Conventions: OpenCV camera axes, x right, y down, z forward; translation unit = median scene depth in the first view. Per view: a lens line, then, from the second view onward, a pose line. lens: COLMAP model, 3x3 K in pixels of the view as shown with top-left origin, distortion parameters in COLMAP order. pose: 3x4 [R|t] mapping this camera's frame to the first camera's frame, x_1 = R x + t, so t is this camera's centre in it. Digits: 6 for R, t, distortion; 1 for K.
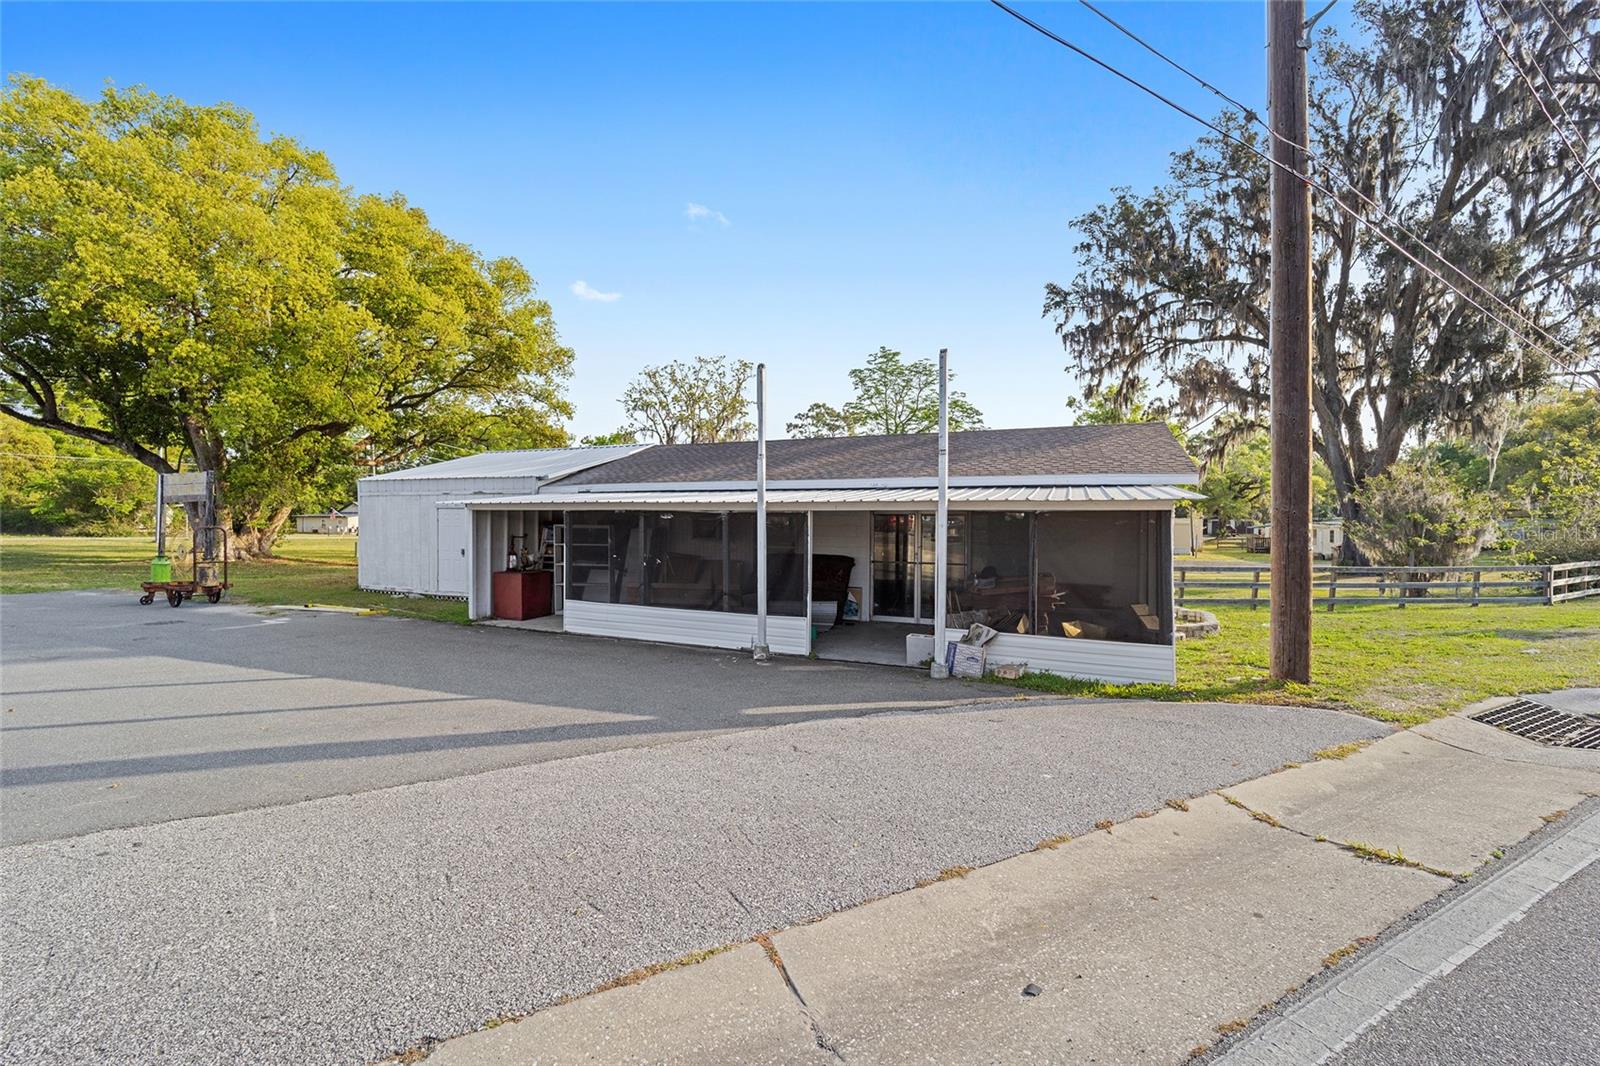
lens RADIAL K [[638.6, 0, 796.1], [0, 638.6, 530.3], [0, 0, 1]] dist [0.000818, -0.000180]
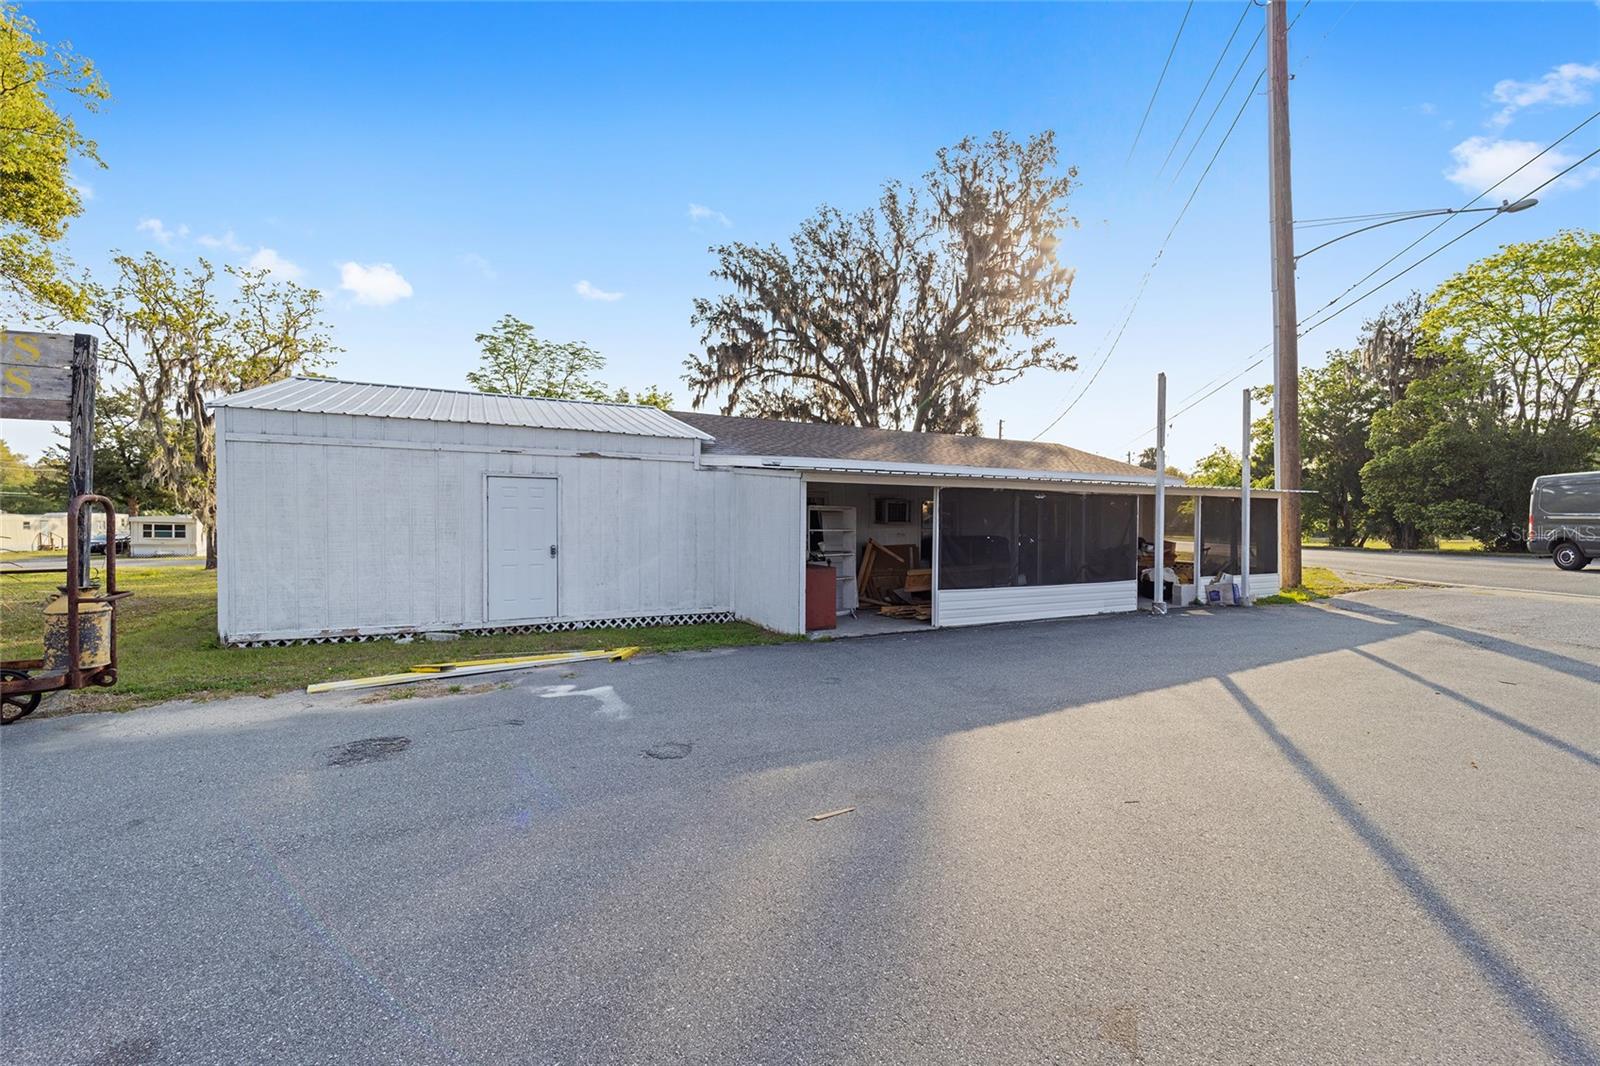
lens RADIAL K [[638.6, 0, 796.1], [0, 638.6, 530.3], [0, 0, 1]] dist [0.000818, -0.000180]
pose [[0.647718, -0.012846, 0.761772, -0.436531], [0.012289, 0.999904, 0.006412, 0.007350], [-0.761781, 0.005209, 0.647814, 0.220597]]
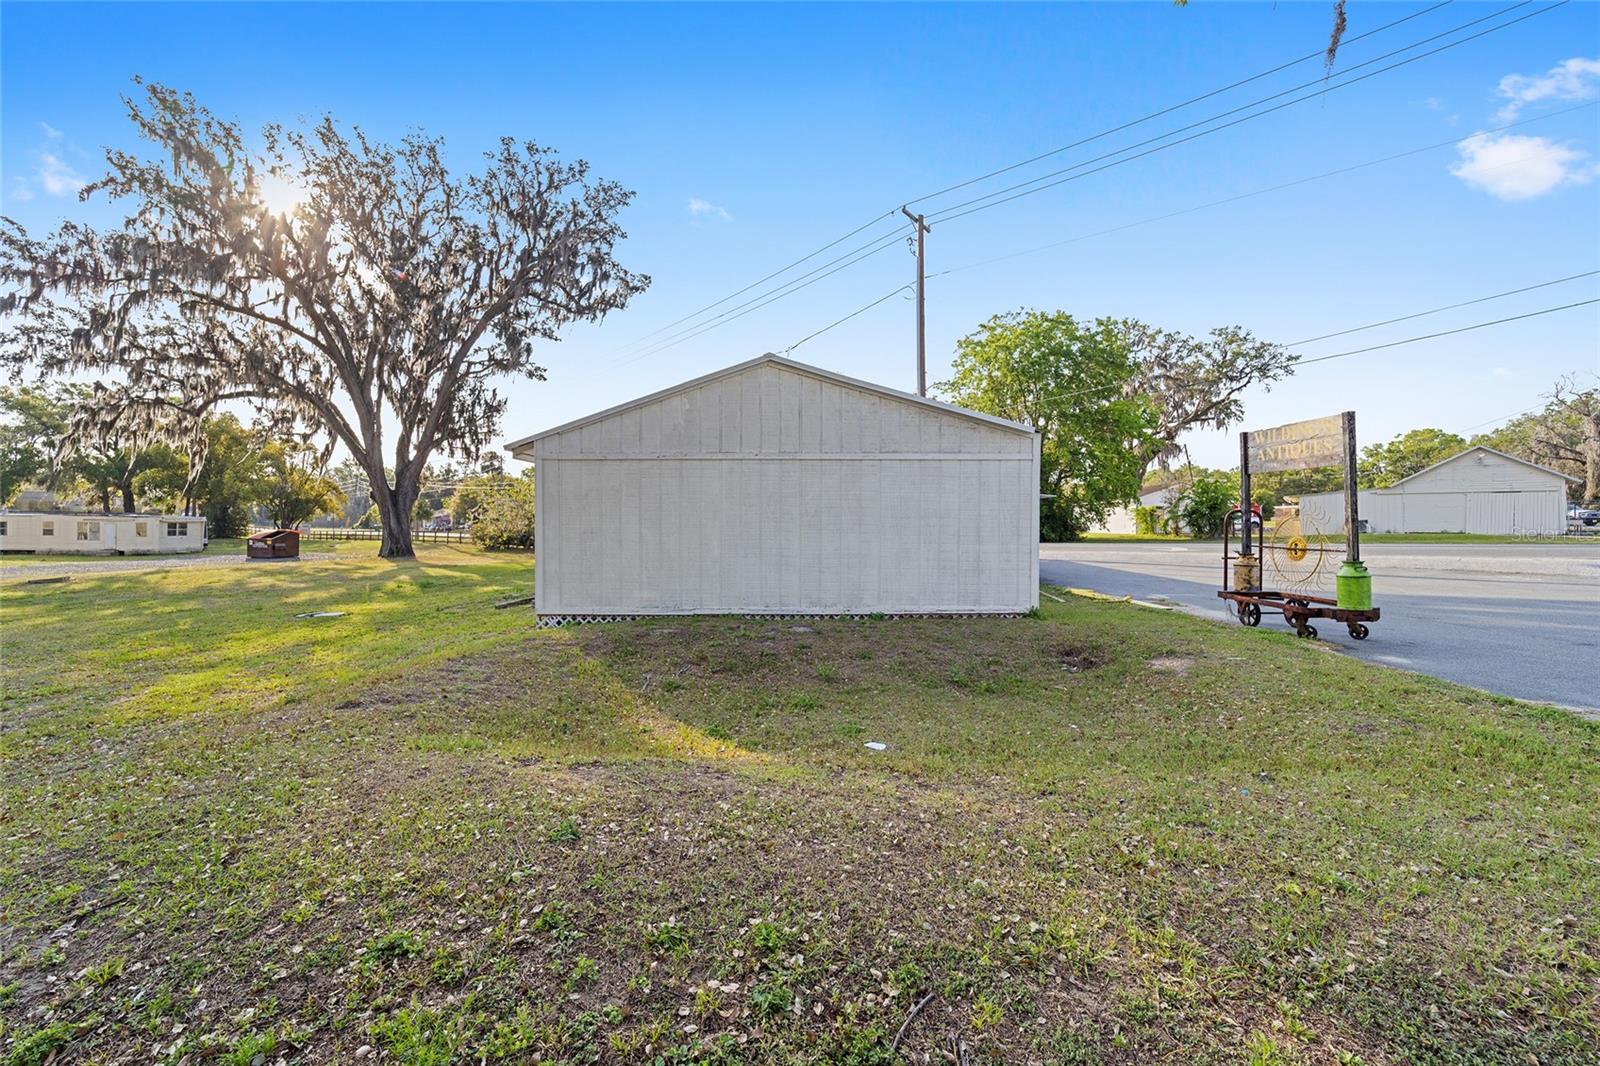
lens RADIAL K [[657.5, 0, 800.0], [0, 657.5, 533.0], [0, 0, 1]] dist [0.000655, -0.000110]
pose [[-0.377991, -0.019318, 0.925608, -0.674573], [0.005321, 0.999720, 0.023038, -0.004491], [-0.925794, 0.013634, -0.377782, 0.812055]]
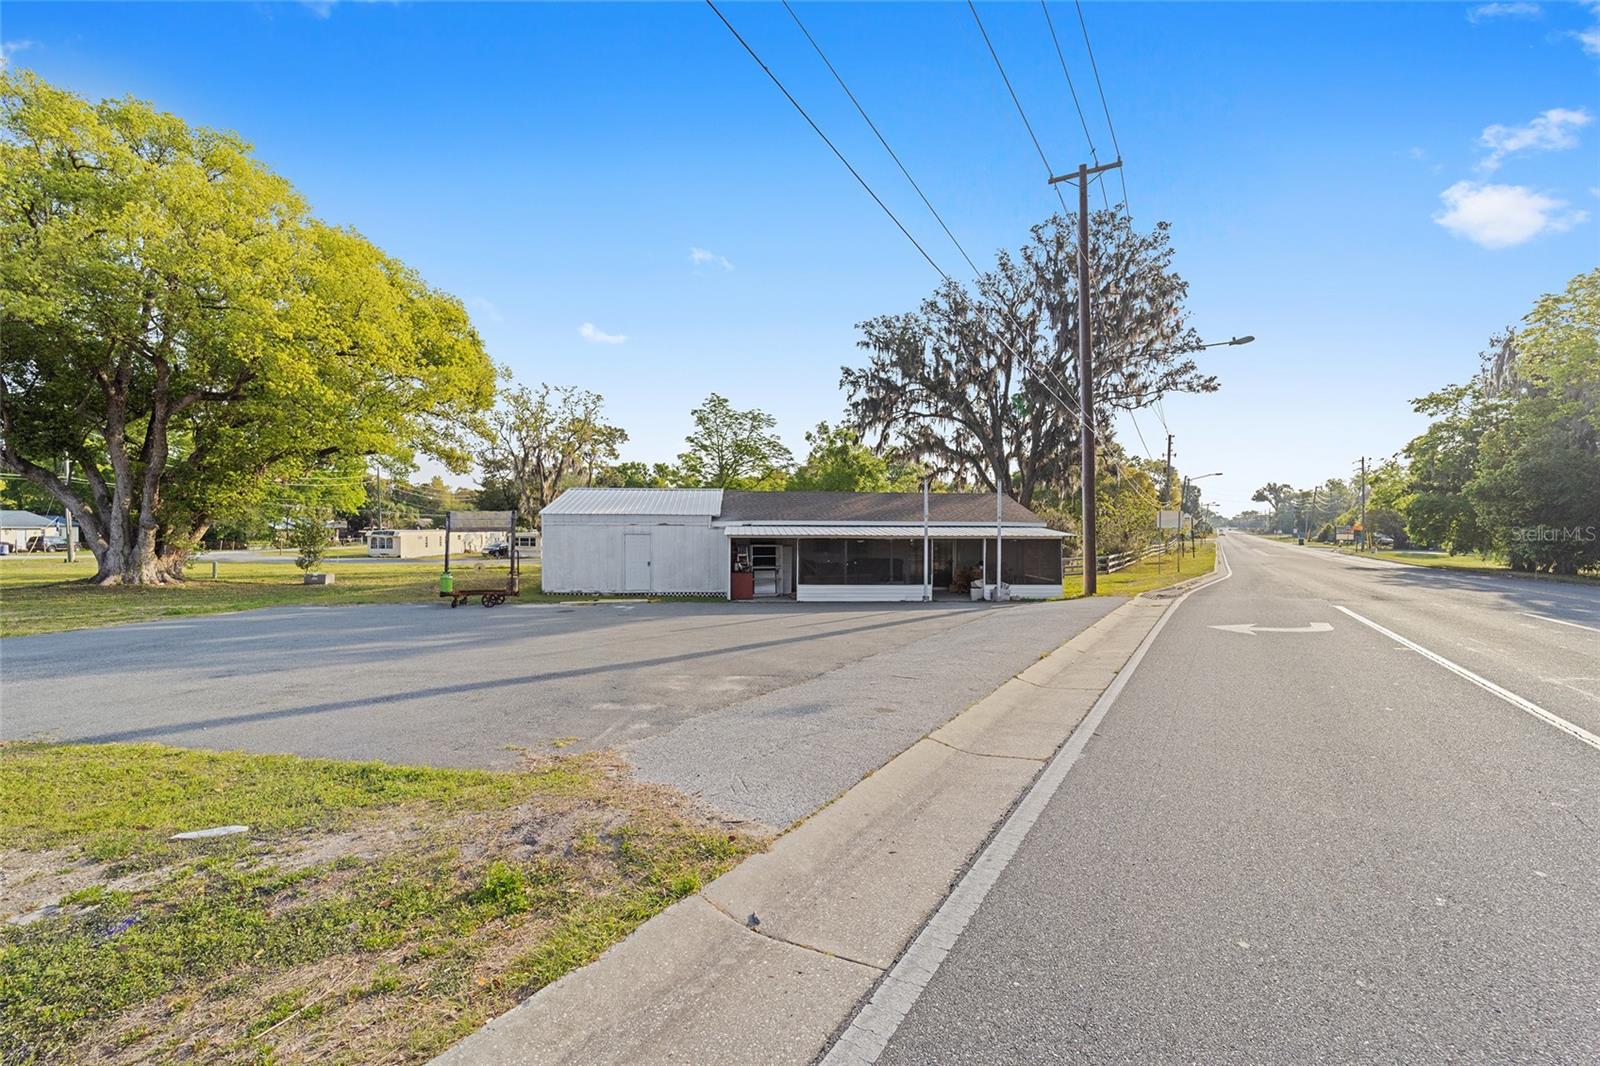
lens RADIAL K [[642.8, 0, 795.6], [0, 642.8, 533.9], [0, 0, 1]] dist [0.002768, 0.000170]
pose [[0.883805, -0.005848, 0.467819, -0.484464], [0.008383, 0.999959, -0.003337, -0.014609], [-0.467780, 0.006871, 0.883818, -0.271248]]
